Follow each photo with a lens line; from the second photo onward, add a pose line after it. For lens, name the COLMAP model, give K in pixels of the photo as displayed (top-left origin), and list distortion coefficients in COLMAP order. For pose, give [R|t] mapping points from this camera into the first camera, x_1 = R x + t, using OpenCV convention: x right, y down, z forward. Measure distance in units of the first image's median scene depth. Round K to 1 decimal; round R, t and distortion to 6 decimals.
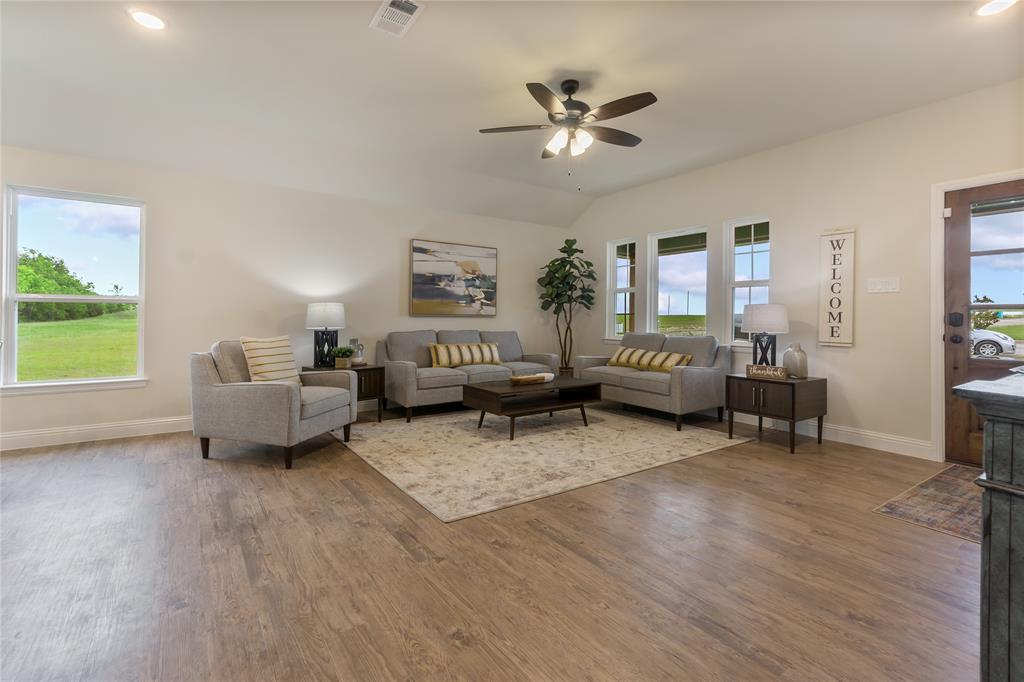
lens RADIAL K [[452.6, 0, 486.7], [0, 452.6, 313.4], [0, 0, 1]] dist [0.011140, -0.000001]
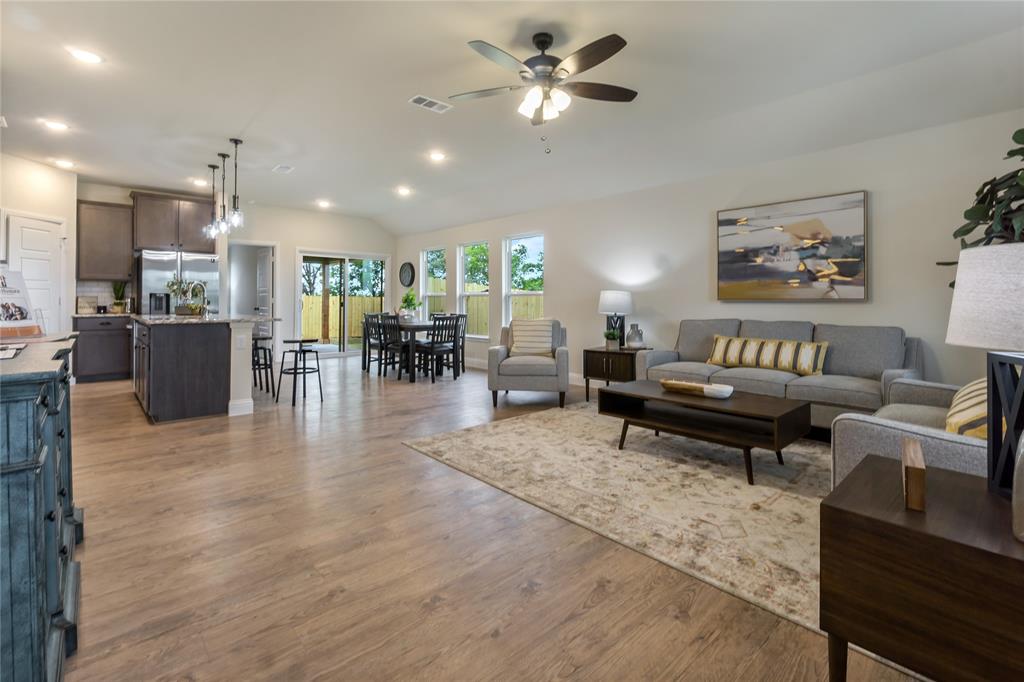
lens RADIAL K [[468.4, 0, 521.3], [0, 468.4, 293.7], [0, 0, 1]] dist [-0.016212, -0.000332]
pose [[0.156776, -0.022754, -0.987372, 0.657590], [0.013258, 0.999693, -0.020933, 0.004574], [0.987545, -0.009808, 0.157030, 0.505554]]
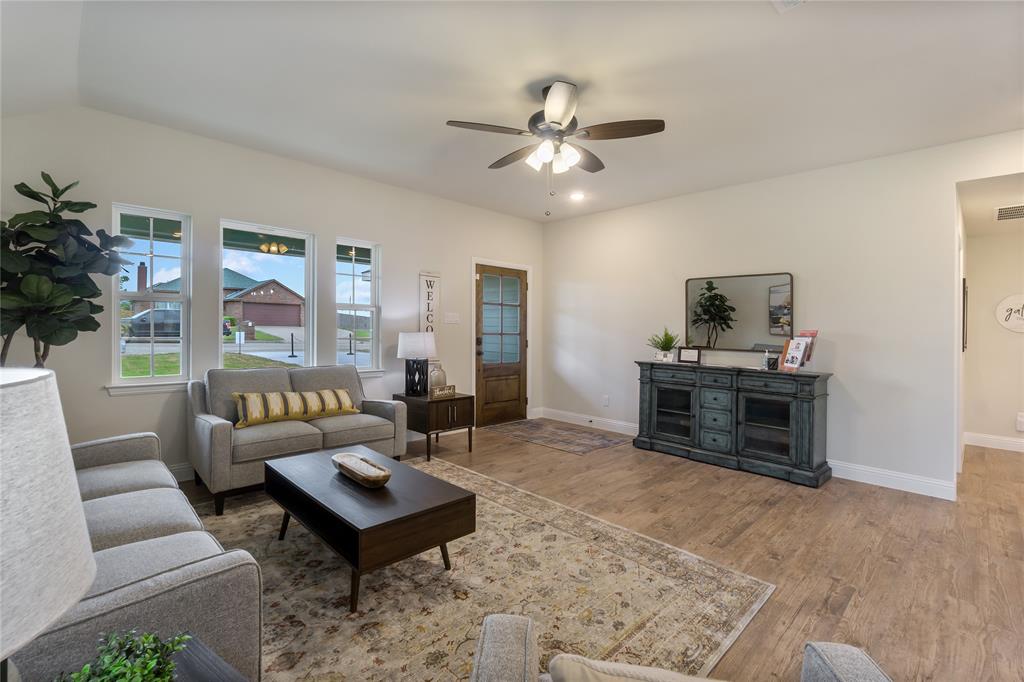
lens RADIAL K [[452.8, 0, 524.0], [0, 452.8, 328.4], [0, 0, 1]] dist [-0.002436, 0.000487]
pose [[-0.185970, -0.011184, 0.982492, -0.407164], [-0.031981, 0.999474, 0.005324, -0.033099], [-0.982035, -0.030431, -0.186230, 0.754275]]
